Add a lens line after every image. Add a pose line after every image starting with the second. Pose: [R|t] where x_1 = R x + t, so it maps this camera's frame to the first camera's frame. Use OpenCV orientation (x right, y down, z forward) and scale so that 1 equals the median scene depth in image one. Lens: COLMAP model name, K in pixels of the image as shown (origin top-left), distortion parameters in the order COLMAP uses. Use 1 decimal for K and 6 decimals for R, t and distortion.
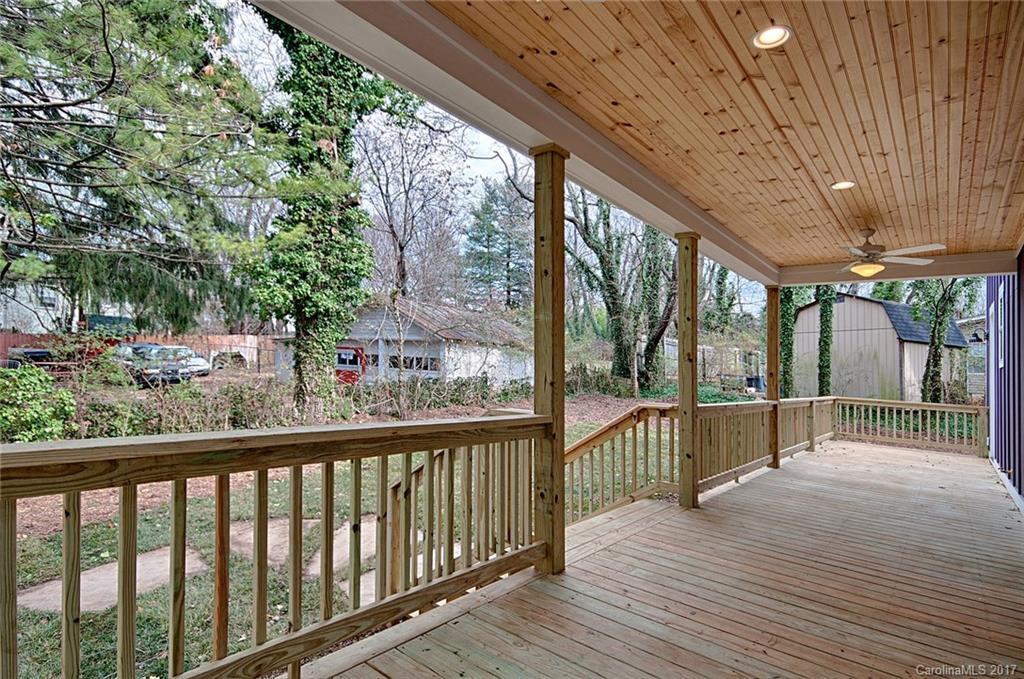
lens RADIAL K [[528.1, 0, 511.4], [0, 528.1, 362.2], [0, 0, 1]] dist [0.001713, -0.000051]
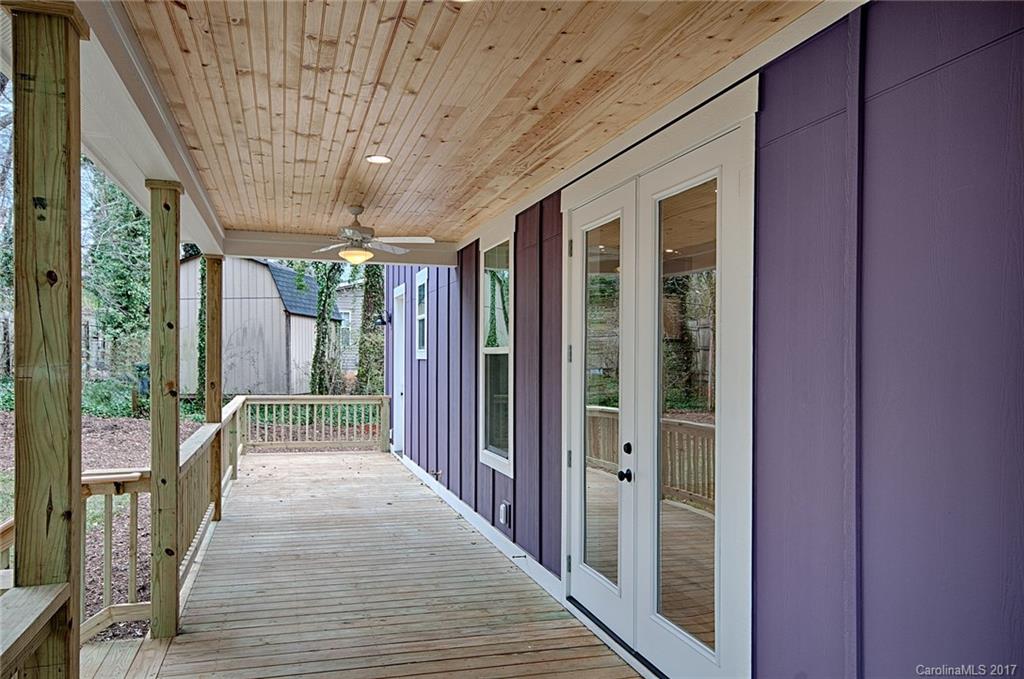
lens RADIAL K [[768.8, 0, 512.0], [0, 768.8, 339.5], [0, 0, 1]] dist [0.030871, 0.002958]
pose [[0.561086, -0.012346, 0.827665, -0.168642], [-0.004154, 0.999834, 0.017731, -0.079648], [-0.827747, -0.013387, 0.560942, 0.174622]]
